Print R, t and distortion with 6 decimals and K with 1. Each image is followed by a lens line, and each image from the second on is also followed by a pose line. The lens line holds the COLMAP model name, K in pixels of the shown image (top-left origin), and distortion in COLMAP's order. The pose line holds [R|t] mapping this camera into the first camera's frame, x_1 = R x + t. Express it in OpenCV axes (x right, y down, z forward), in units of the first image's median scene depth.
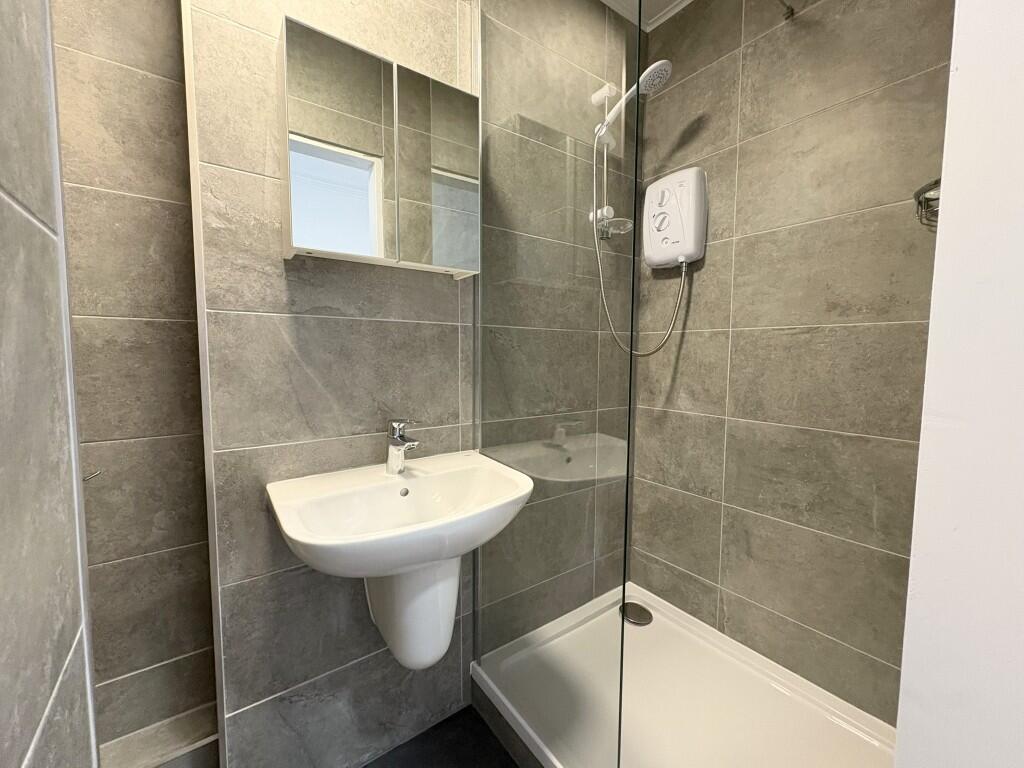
lens RADIAL K [[408.7, 0, 510.4], [0, 408.7, 384.0], [0, 0, 1]] dist [-0.000391, 0.000681]
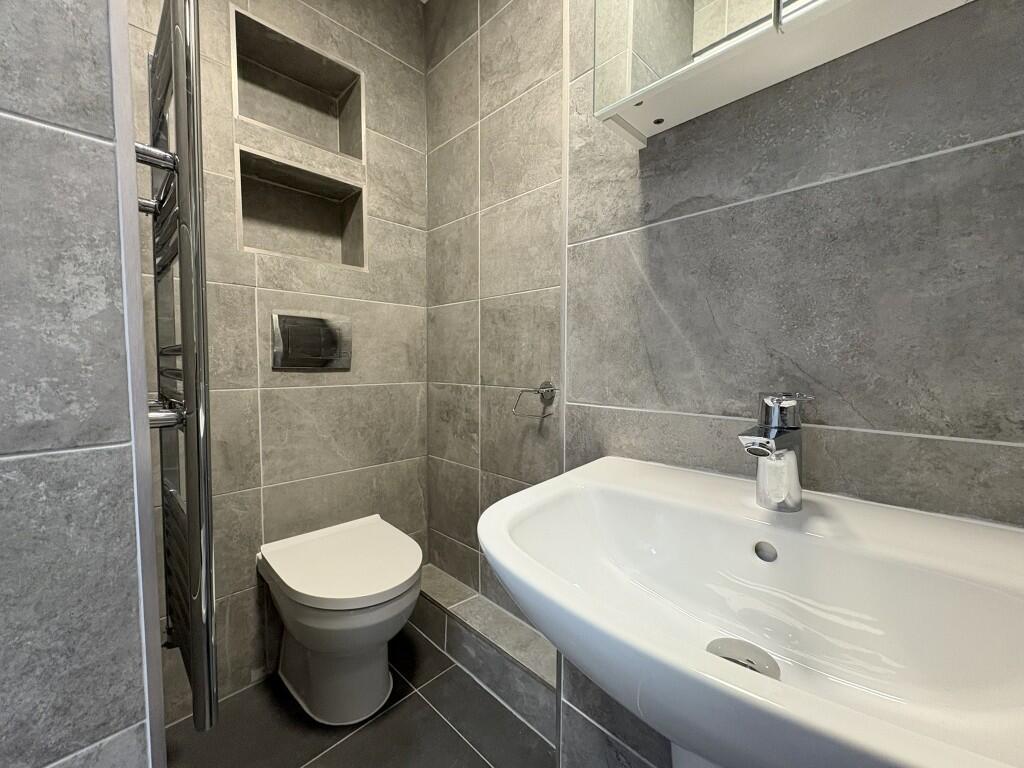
lens RADIAL K [[408.7, 0, 510.9], [0, 408.7, 382.4], [0, 0, 1]] dist [-0.000391, 0.000681]
pose [[0.150120, 0.049261, -0.987440, 0.137043], [-0.069789, 0.996795, 0.039117, 0.085604], [0.986202, 0.063040, 0.153077, 0.674314]]
